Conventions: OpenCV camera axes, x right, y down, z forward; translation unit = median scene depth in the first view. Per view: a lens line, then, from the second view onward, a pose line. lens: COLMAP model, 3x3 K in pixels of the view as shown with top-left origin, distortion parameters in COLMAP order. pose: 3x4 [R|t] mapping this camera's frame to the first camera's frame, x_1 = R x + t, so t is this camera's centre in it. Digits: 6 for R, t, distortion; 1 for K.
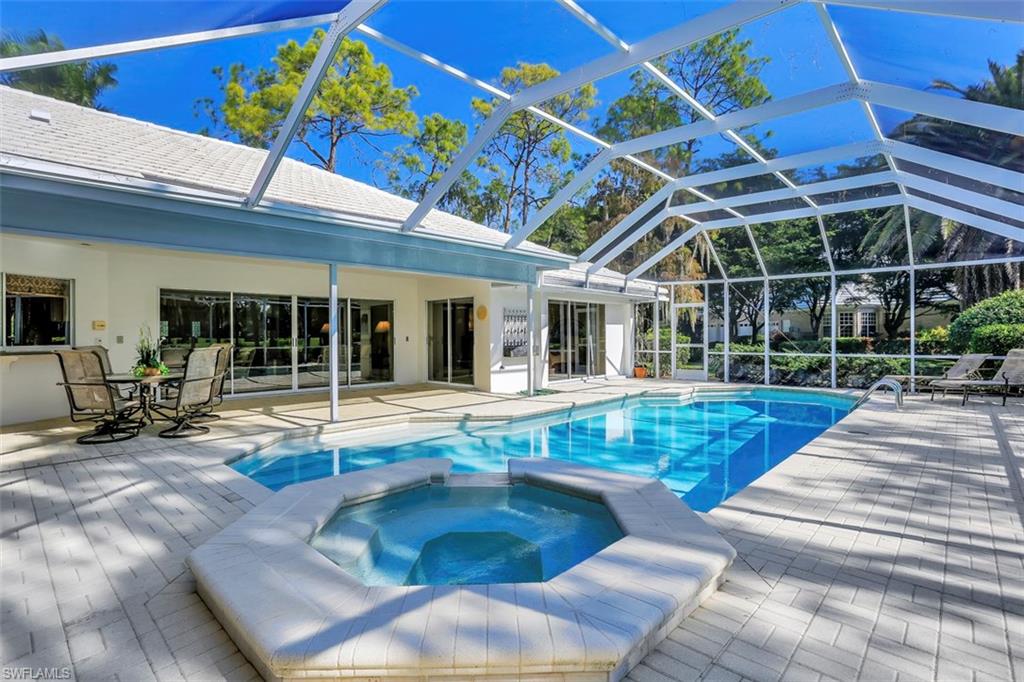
lens RADIAL K [[527.5, 0, 509.4], [0, 527.5, 339.1], [0, 0, 1]] dist [-0.030252, 0.000124]
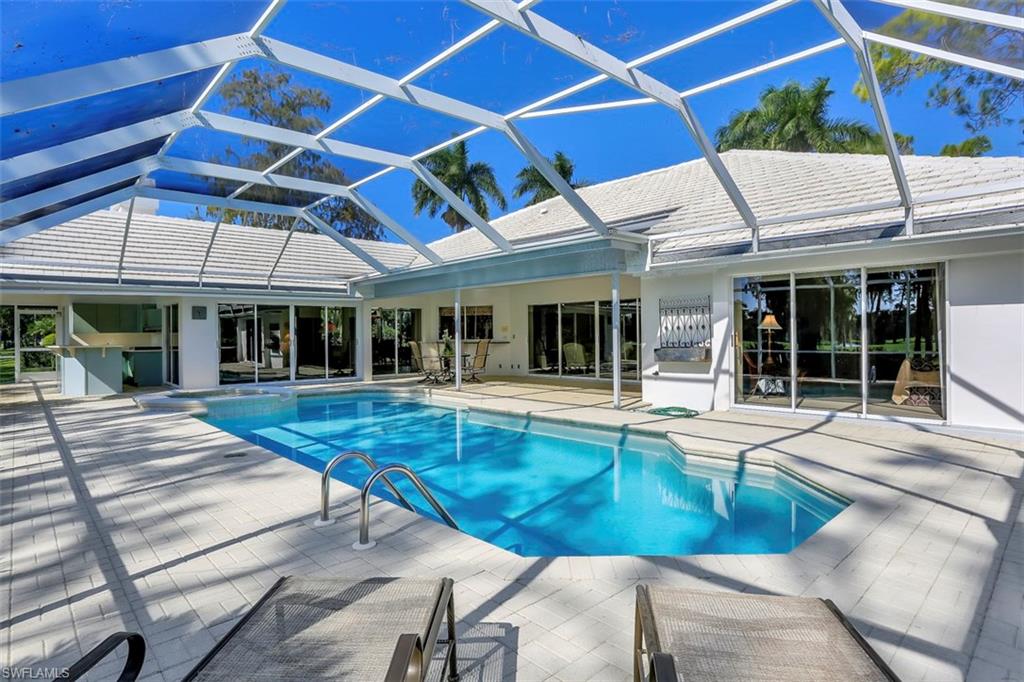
lens RADIAL K [[527.5, 0, 509.0], [0, 527.5, 337.0], [0, 0, 1]] dist [-0.030252, 0.000124]
pose [[-0.041935, 0.009179, -0.999078, 0.827420], [0.008847, 0.999922, 0.008815, -0.011990], [0.999081, -0.008469, -0.042013, 0.810762]]
